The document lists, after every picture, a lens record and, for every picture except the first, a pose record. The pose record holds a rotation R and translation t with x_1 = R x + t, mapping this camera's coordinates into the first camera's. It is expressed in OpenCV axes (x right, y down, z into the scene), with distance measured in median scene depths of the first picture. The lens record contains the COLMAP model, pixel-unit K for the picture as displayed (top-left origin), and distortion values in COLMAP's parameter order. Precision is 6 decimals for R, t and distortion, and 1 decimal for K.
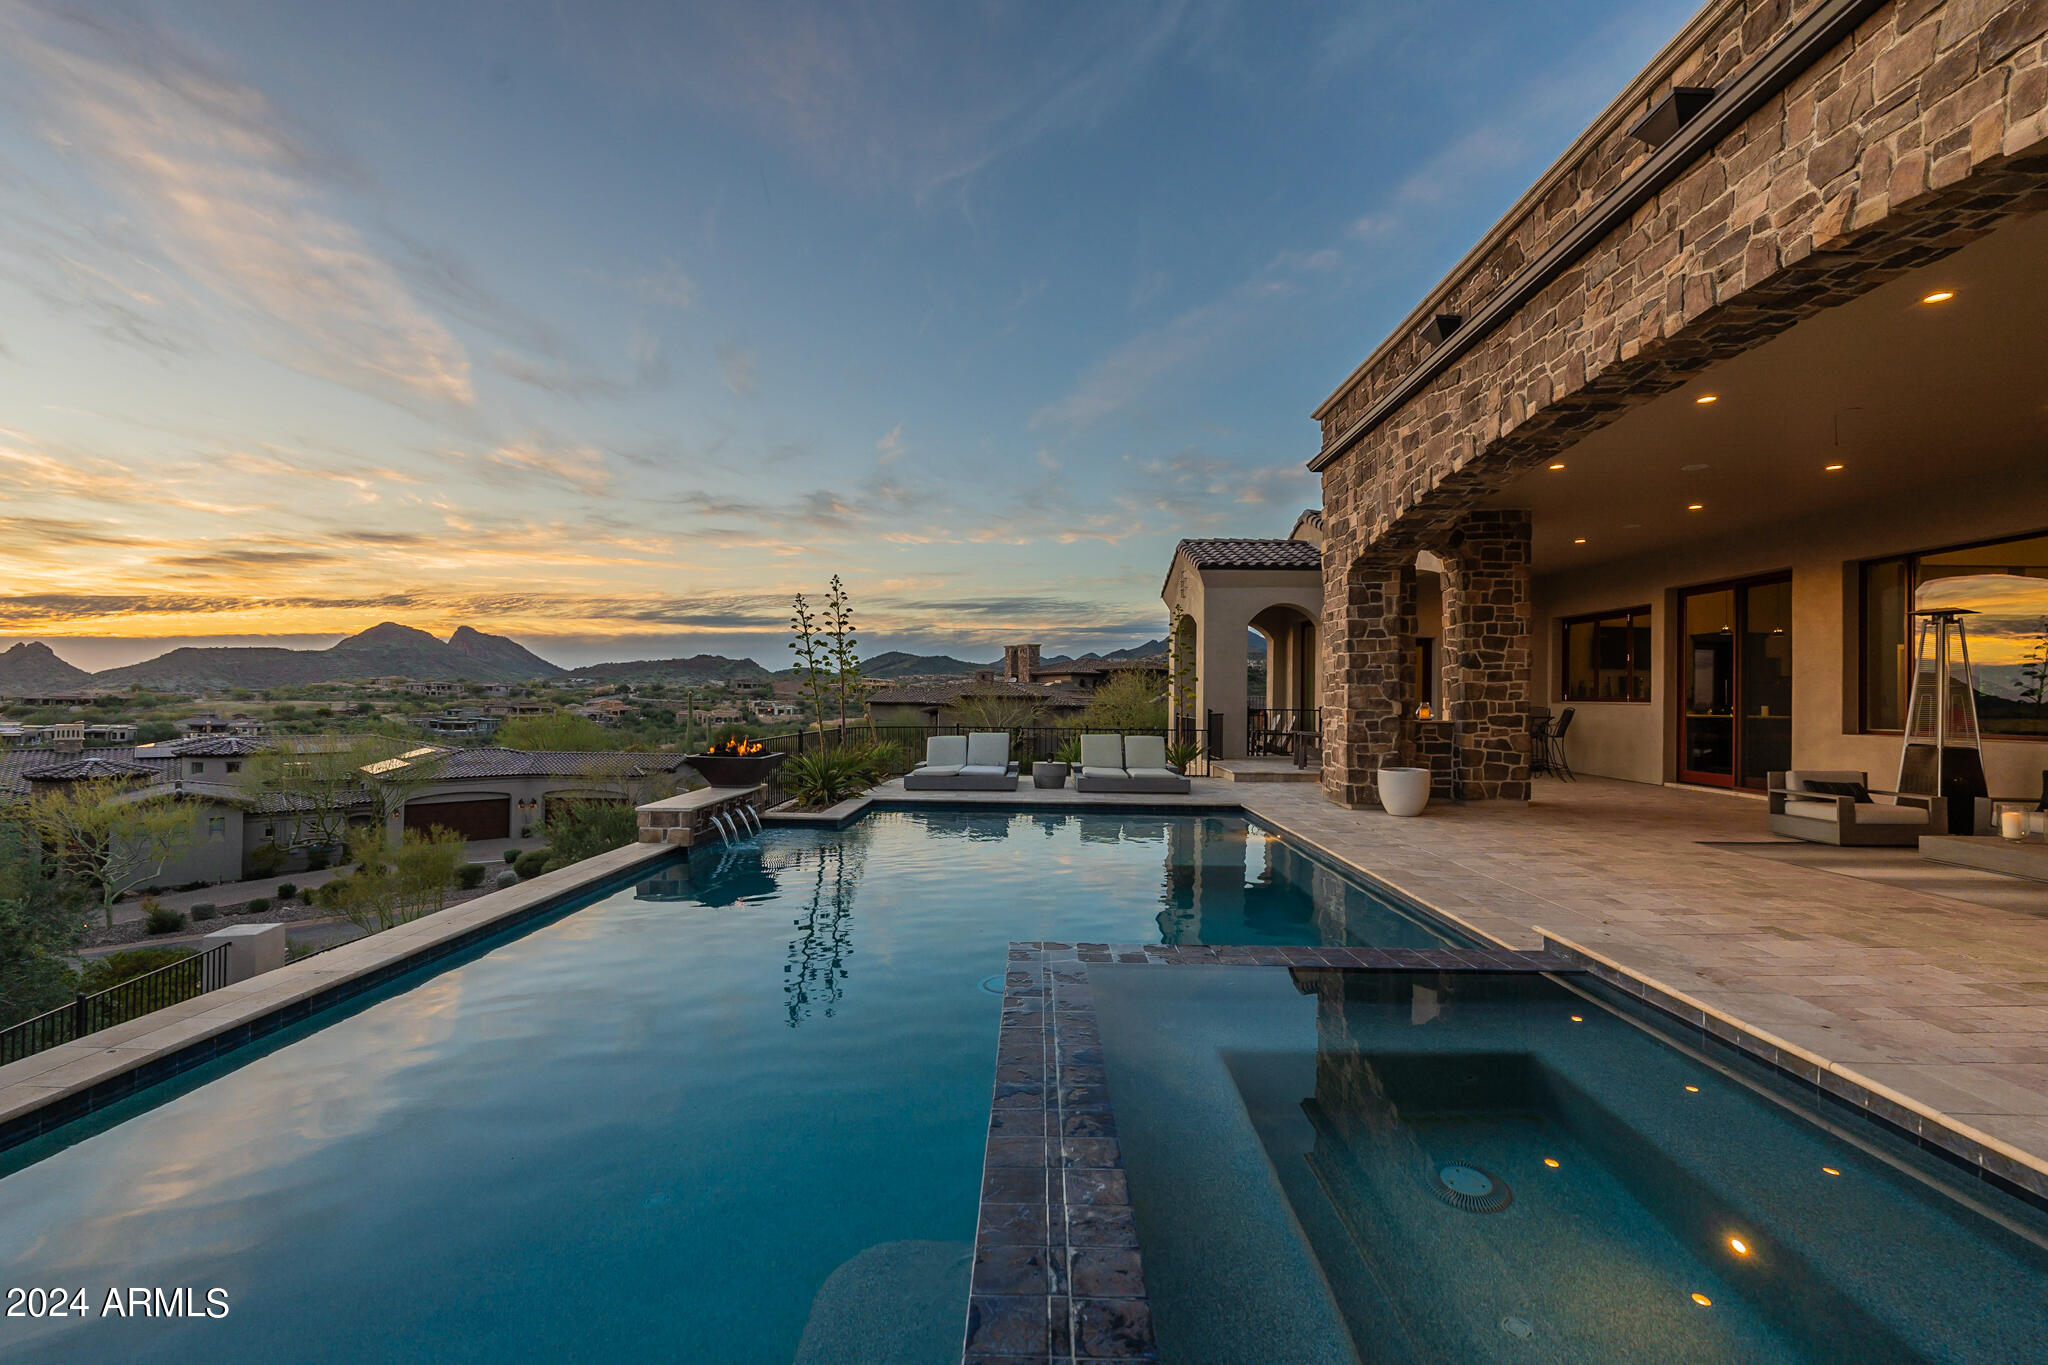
lens RADIAL K [[890.1, 0, 1013.6], [0, 890.1, 688.0], [0, 0, 1]] dist [-0.002593, -0.000193]
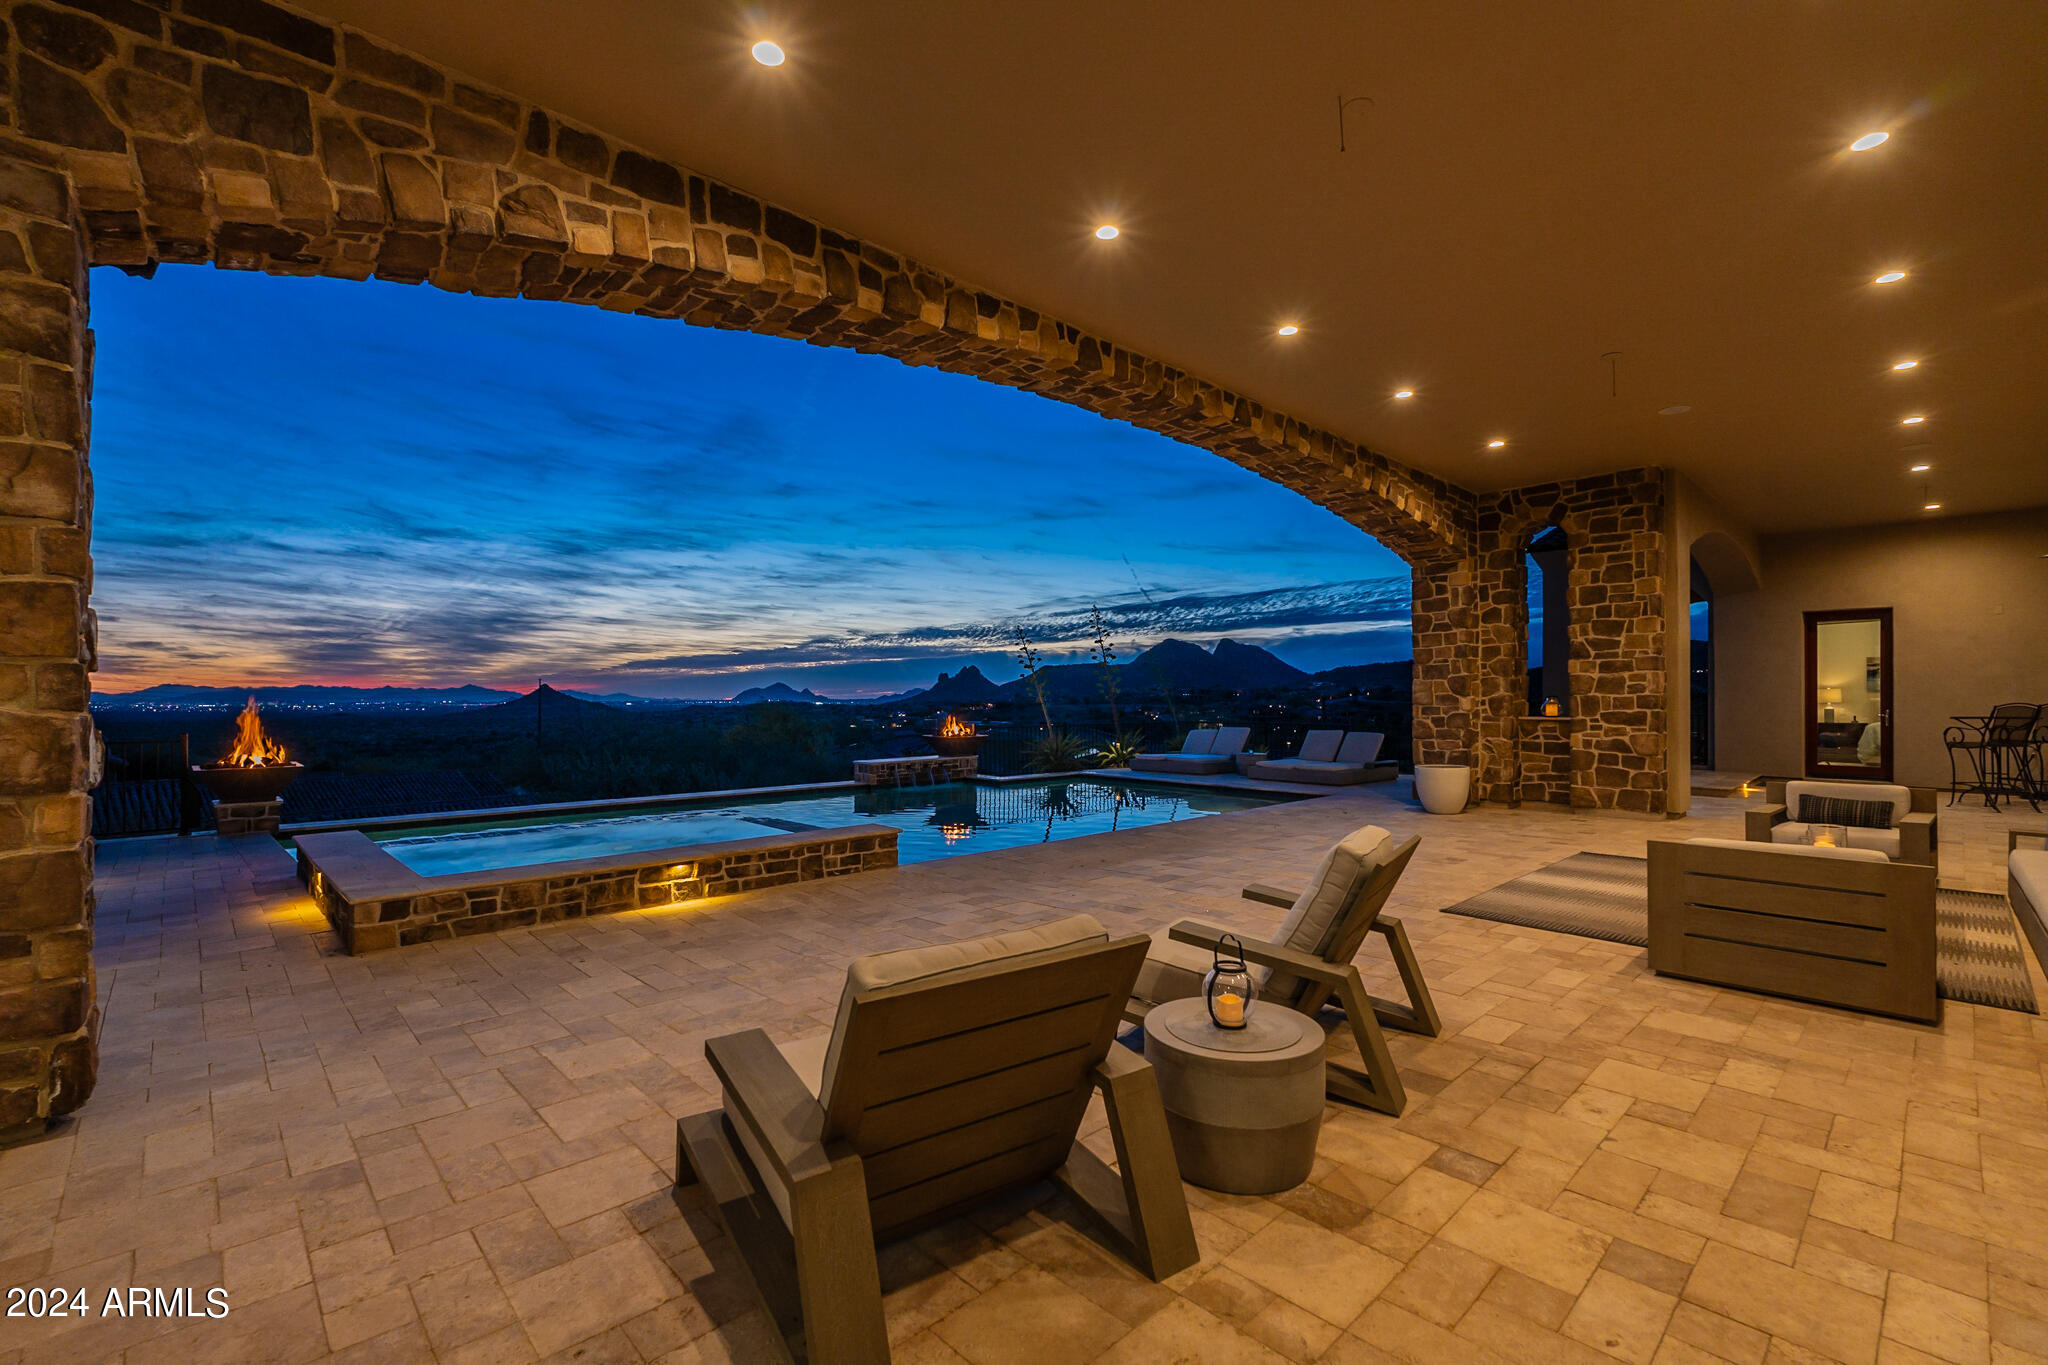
lens RADIAL K [[886.8, 0, 1015.3], [0, 886.8, 687.1], [0, 0, 1]] dist [0.001195, -0.000062]
pose [[0.705831, -0.018231, -0.708146, 0.718568], [0.015969, 0.999824, -0.009823, 0.006019], [0.708200, -0.004374, 0.705998, -0.015710]]
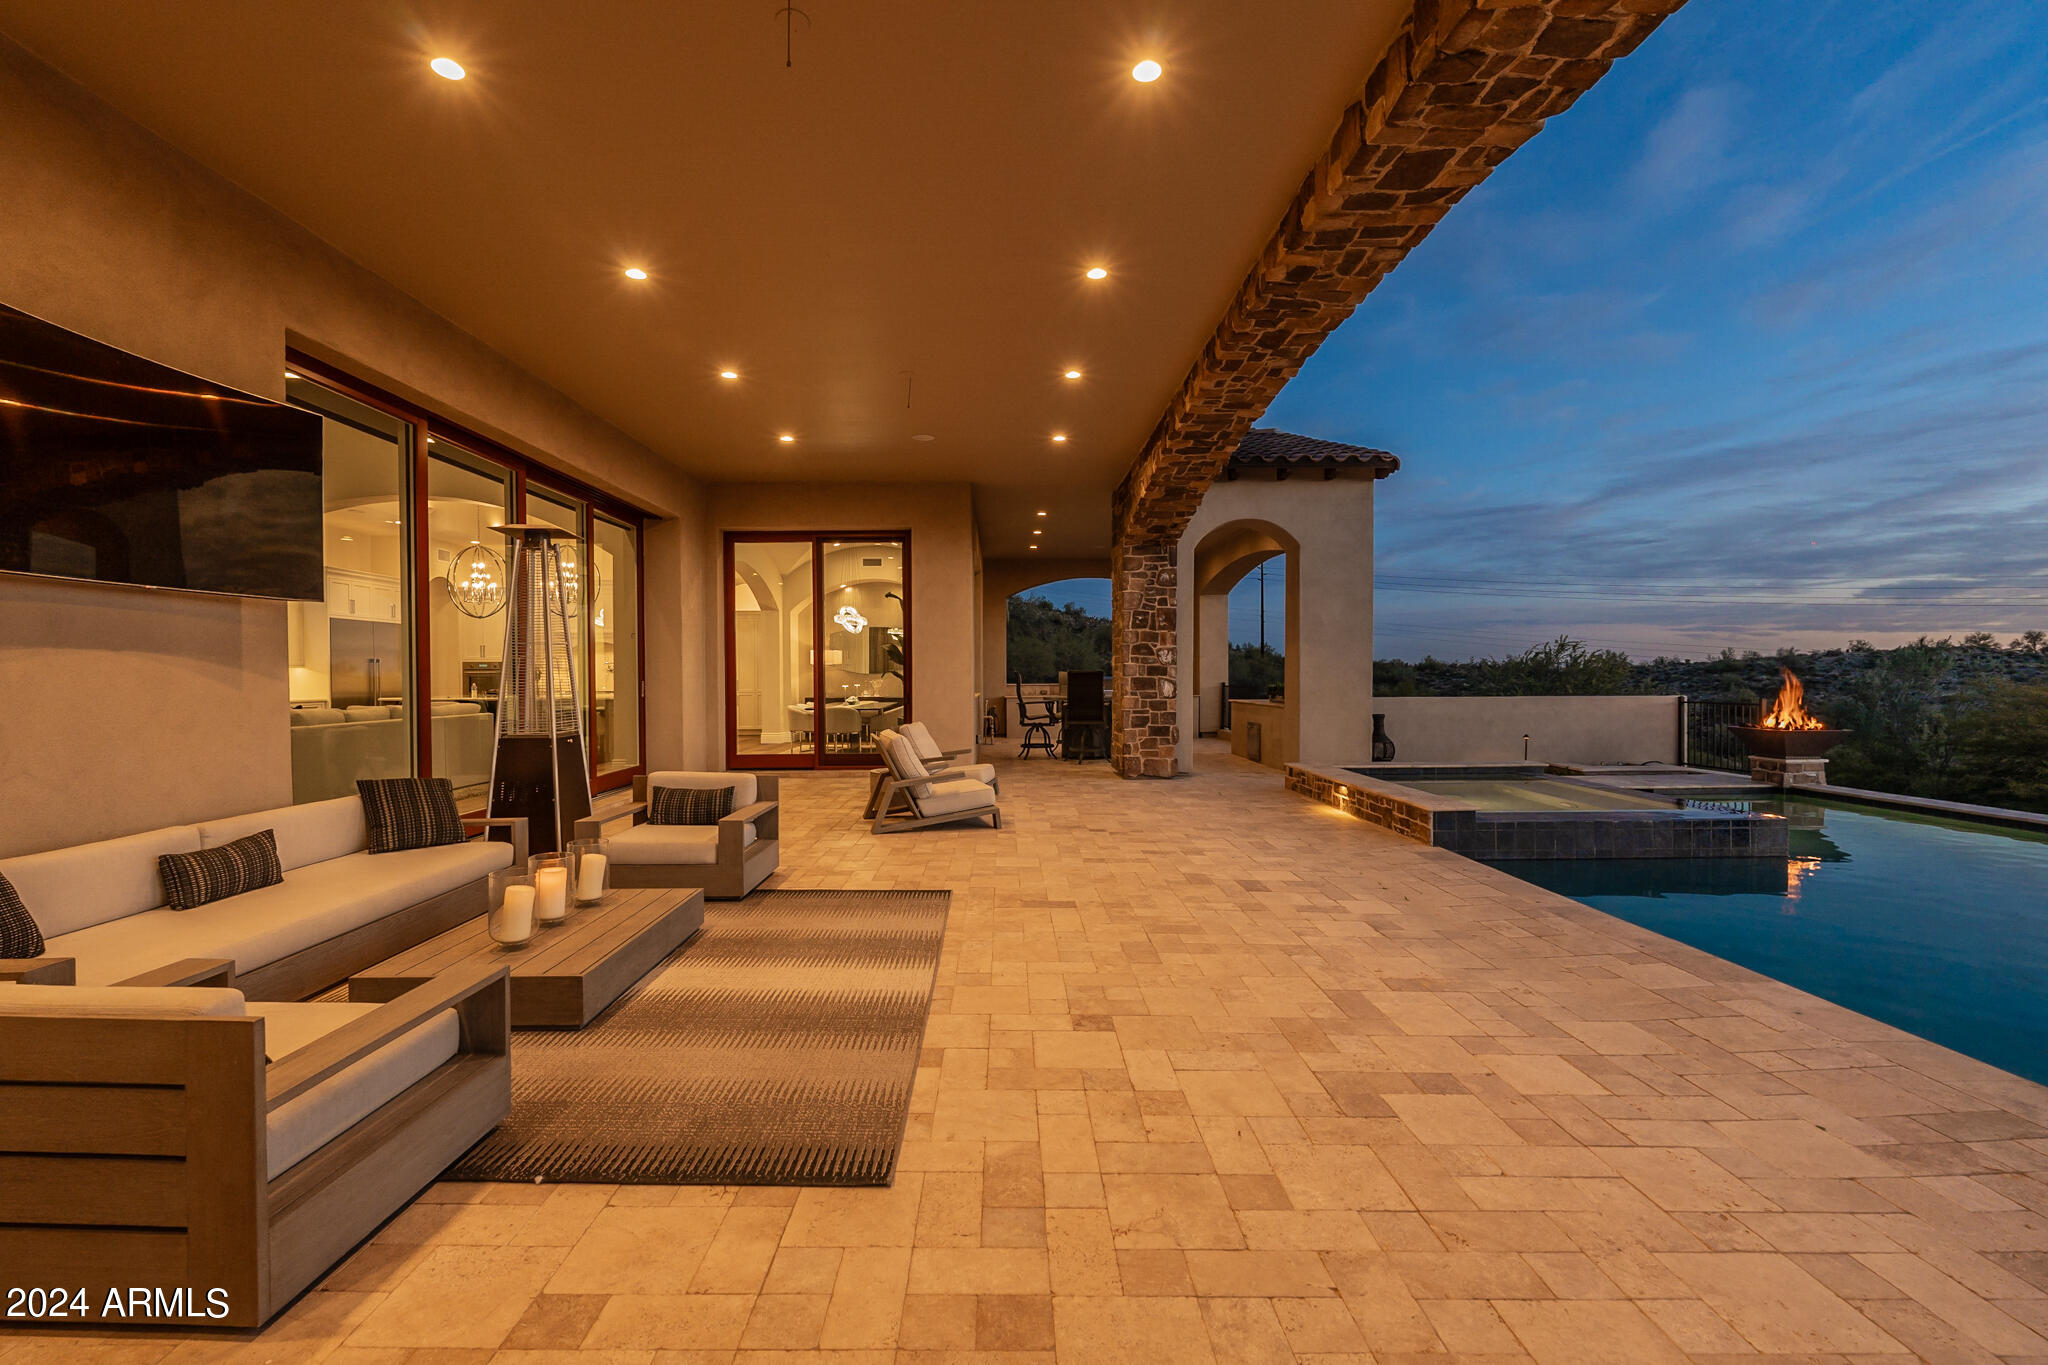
lens RADIAL K [[890.1, 0, 1013.6], [0, 890.1, 688.0], [0, 0, 1]] dist [-0.002593, -0.000193]
pose [[-0.999120, -0.005261, -0.041620, 0.536066], [-0.005419, 0.999979, 0.003674, 0.015758], [0.041600, 0.003896, -0.999127, 0.916768]]
